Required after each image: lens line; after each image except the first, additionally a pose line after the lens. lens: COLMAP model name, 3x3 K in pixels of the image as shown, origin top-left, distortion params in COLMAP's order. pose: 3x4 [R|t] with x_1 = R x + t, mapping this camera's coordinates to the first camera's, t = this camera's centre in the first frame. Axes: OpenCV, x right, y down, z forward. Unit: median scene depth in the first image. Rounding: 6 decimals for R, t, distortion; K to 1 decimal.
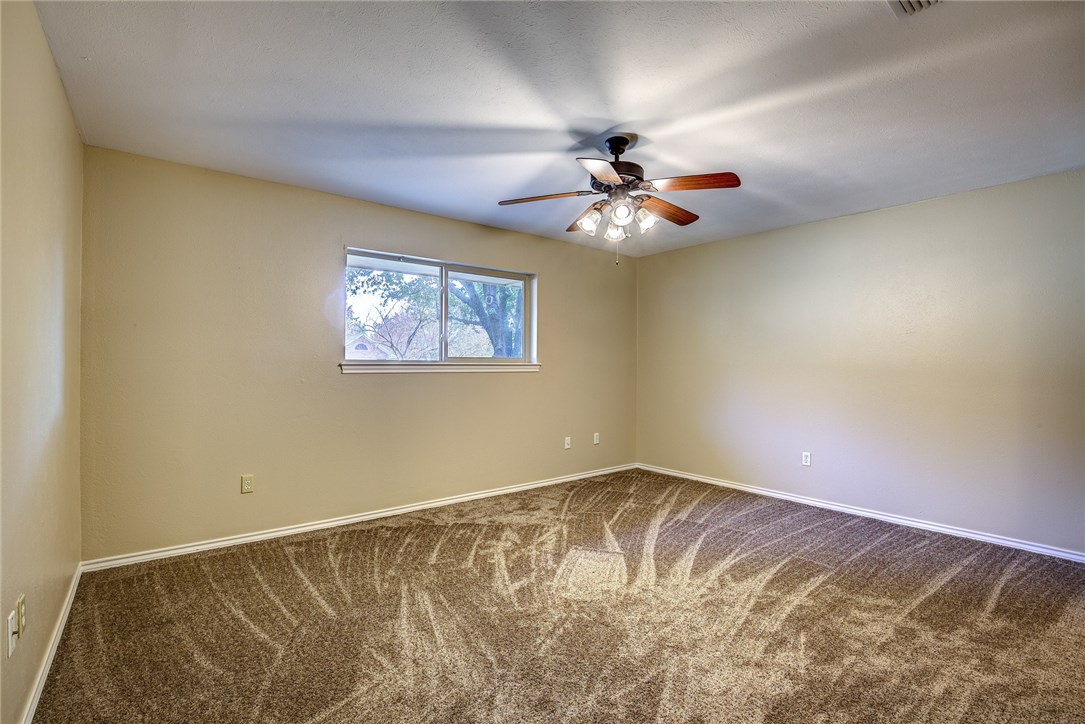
lens RADIAL K [[494.4, 0, 545.2], [0, 494.4, 368.5], [0, 0, 1]] dist [-0.037072, 0.006717]
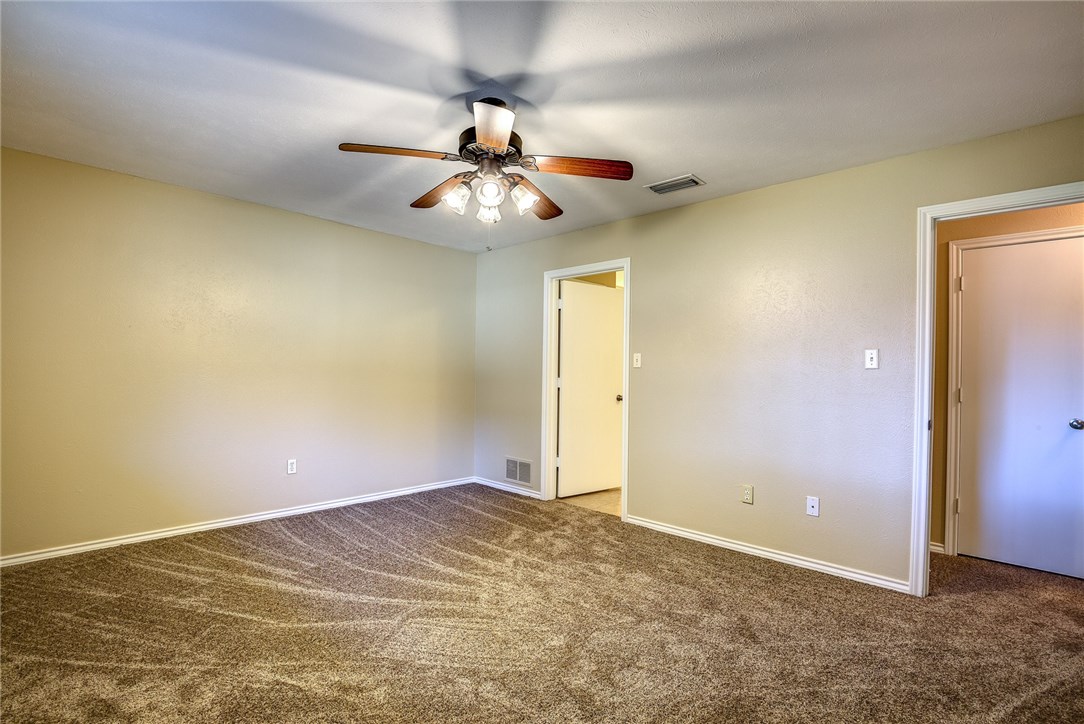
lens RADIAL K [[493.9, 0, 541.2], [0, 493.9, 360.6], [0, 0, 1]] dist [-0.037072, 0.006717]
pose [[-0.117158, 0.014276, 0.993011, -0.629411], [-0.003642, 0.999884, -0.014805, -0.005024], [-0.993107, -0.005351, -0.117092, 0.912324]]
